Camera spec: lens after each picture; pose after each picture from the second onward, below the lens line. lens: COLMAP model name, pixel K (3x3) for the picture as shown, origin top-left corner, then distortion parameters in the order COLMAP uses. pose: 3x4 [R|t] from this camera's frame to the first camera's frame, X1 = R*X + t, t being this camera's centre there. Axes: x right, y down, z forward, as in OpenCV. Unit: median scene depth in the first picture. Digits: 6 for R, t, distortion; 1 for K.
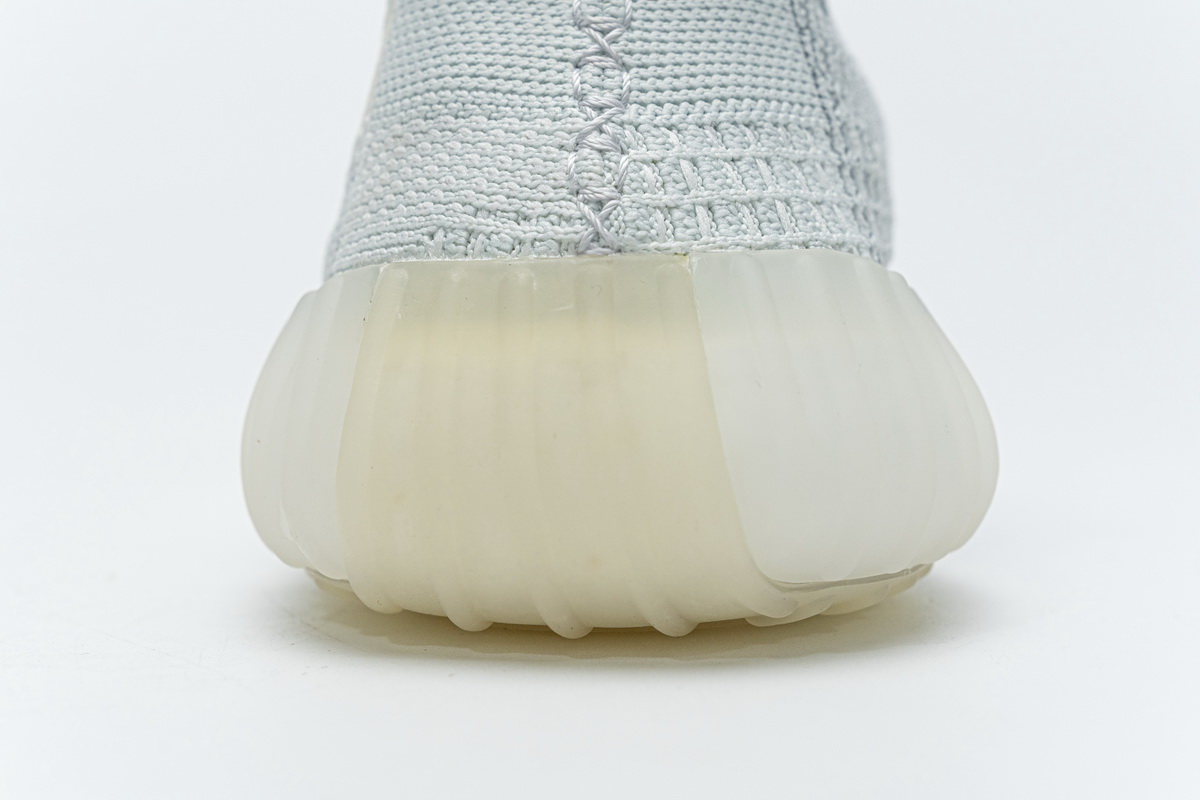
lens RADIAL K [[2289.7, 0, 633.4], [0, 2289.7, 473.9], [0, 0, 1]] dist [-0.012948, 0.000000]
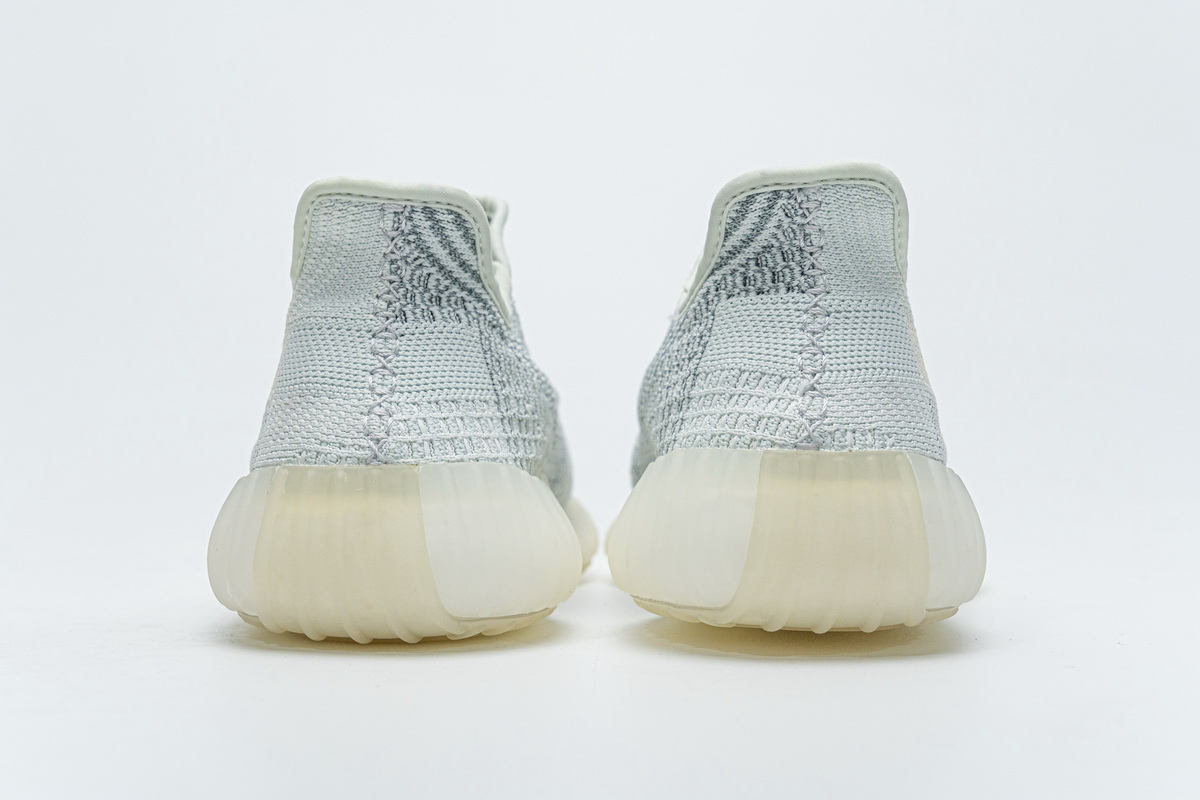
lens RADIAL K [[2252.0, 0, 603.0], [0, 2252.0, 409.1], [0, 0, 1]] dist [0.022380, 0.000000]
pose [[0.999891, 0.010759, 0.010156, 0.167878], [-0.009925, 0.996841, -0.078805, 0.016841], [-0.010972, 0.078696, 0.996838, -1.072963]]
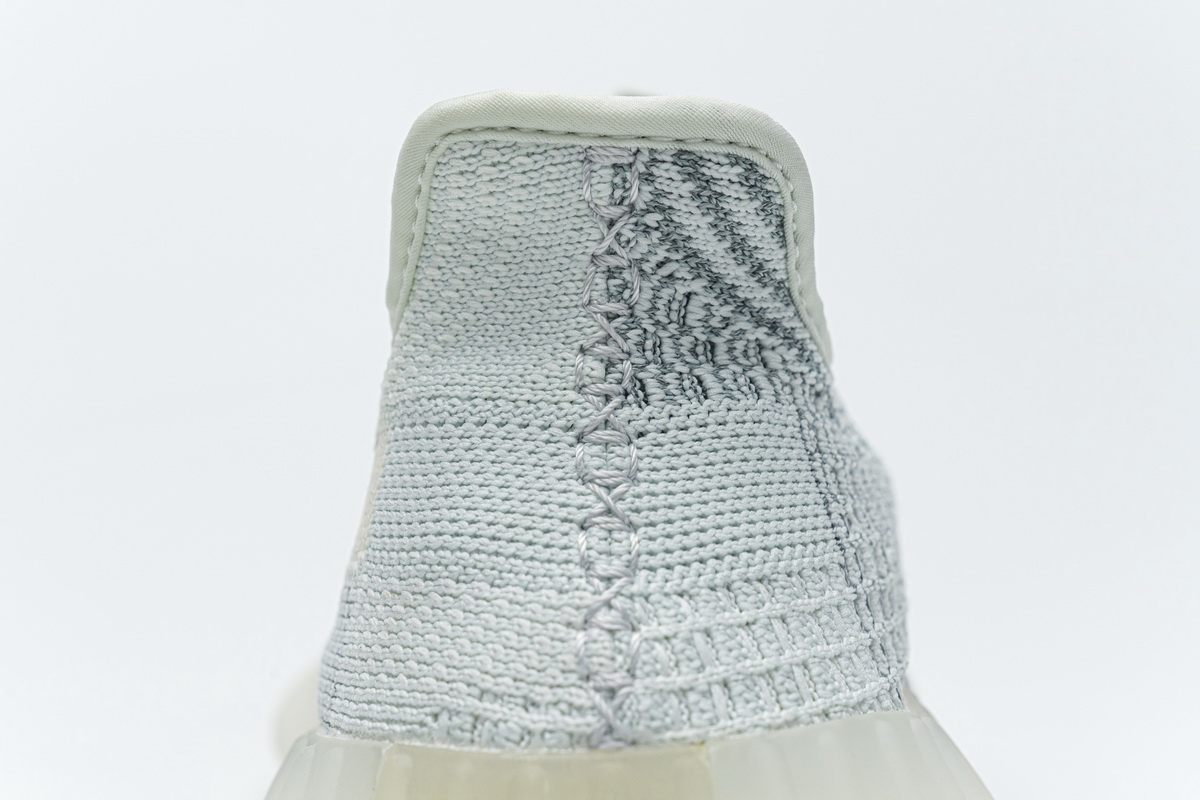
lens RADIAL K [[2289.7, 0, 594.9], [0, 2289.7, 397.1], [0, 0, 1]] dist [-0.012948, 0.000000]
pose [[0.999740, -0.022814, -0.000541, -0.017529], [0.022793, 0.999434, -0.024740, -0.207663], [0.001105, 0.024721, 0.999694, 0.039140]]
